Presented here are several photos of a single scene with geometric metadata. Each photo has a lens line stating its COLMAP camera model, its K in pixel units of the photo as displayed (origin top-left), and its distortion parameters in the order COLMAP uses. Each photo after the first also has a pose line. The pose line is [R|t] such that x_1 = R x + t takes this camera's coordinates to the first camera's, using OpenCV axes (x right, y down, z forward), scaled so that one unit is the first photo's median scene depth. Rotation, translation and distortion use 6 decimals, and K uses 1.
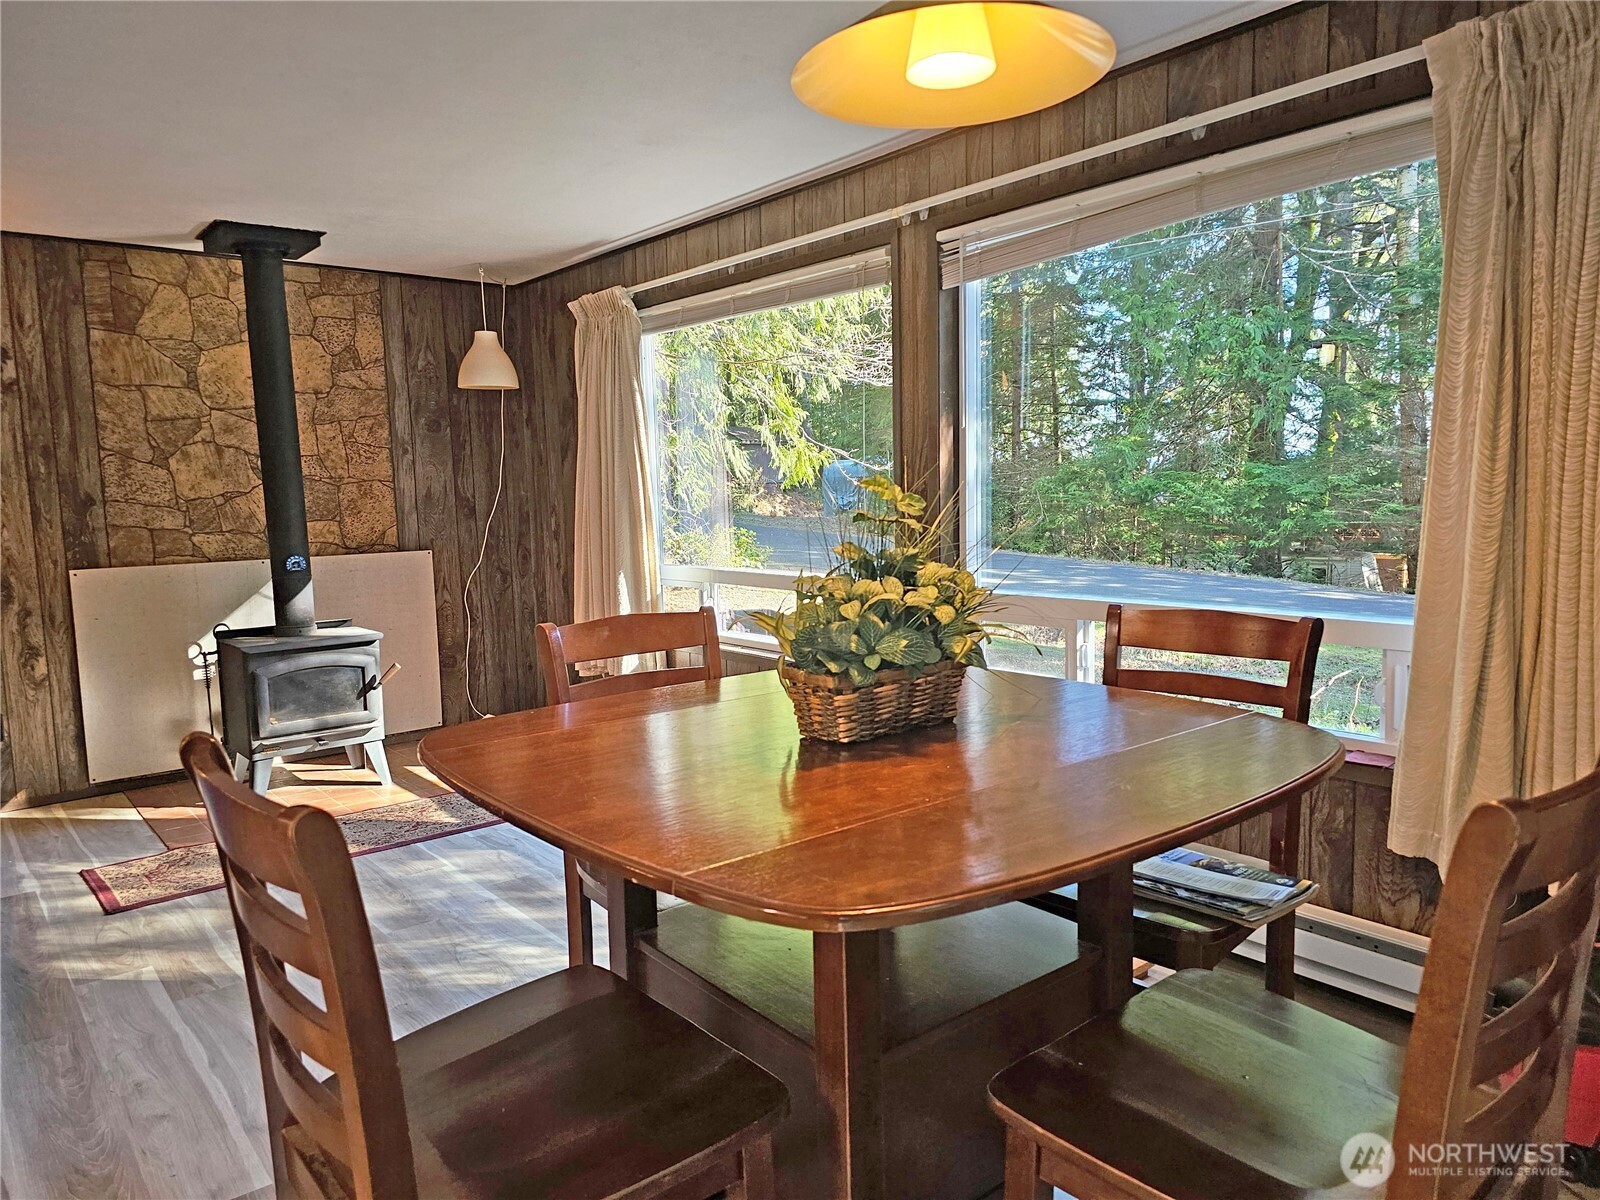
lens RADIAL K [[1059.8, 0, 800.7], [0, 1059.8, 600.4], [0, 0, 1]] dist [0.036879, -0.040762]
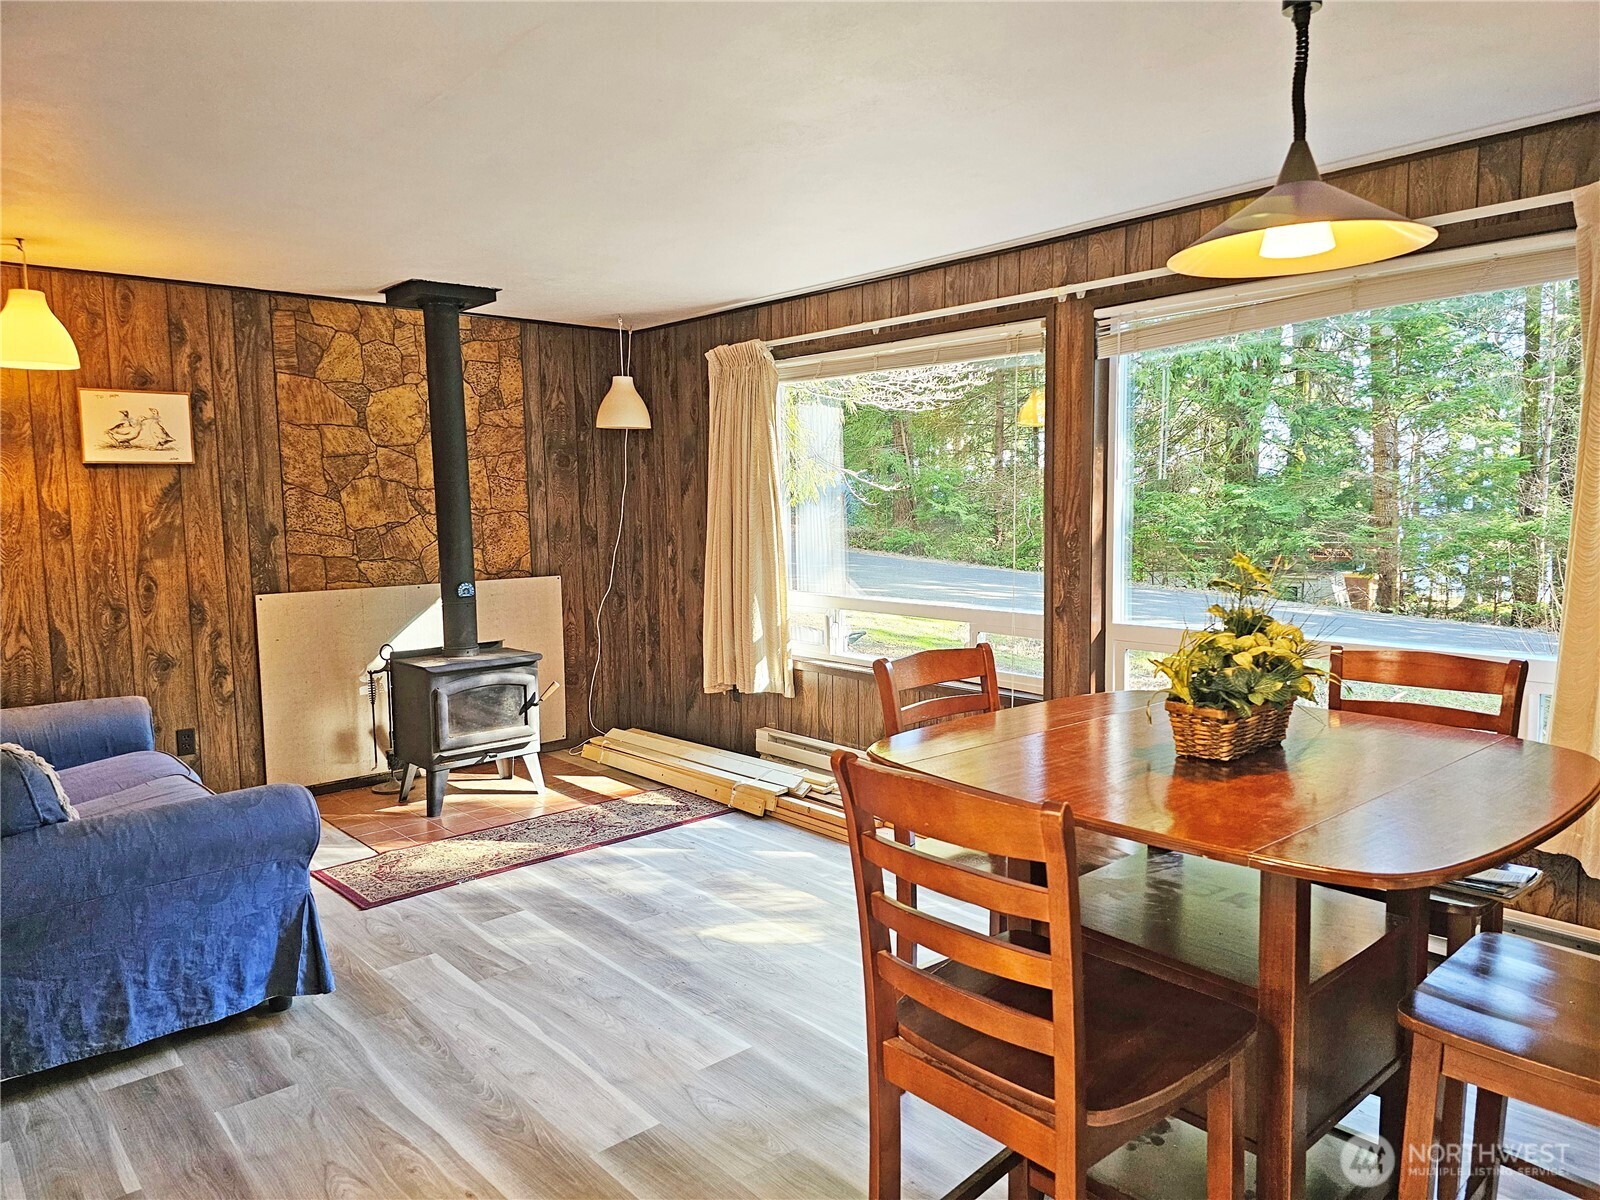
lens RADIAL K [[1059.8, 0, 796.5], [0, 1059.8, 589.7], [0, 0, 1]] dist [0.036879, -0.040762]
pose [[0.999565, 0.007610, 0.028480, -0.160990], [-0.006998, 0.999743, -0.021542, -0.013406], [-0.028636, 0.021334, 0.999362, -0.092596]]
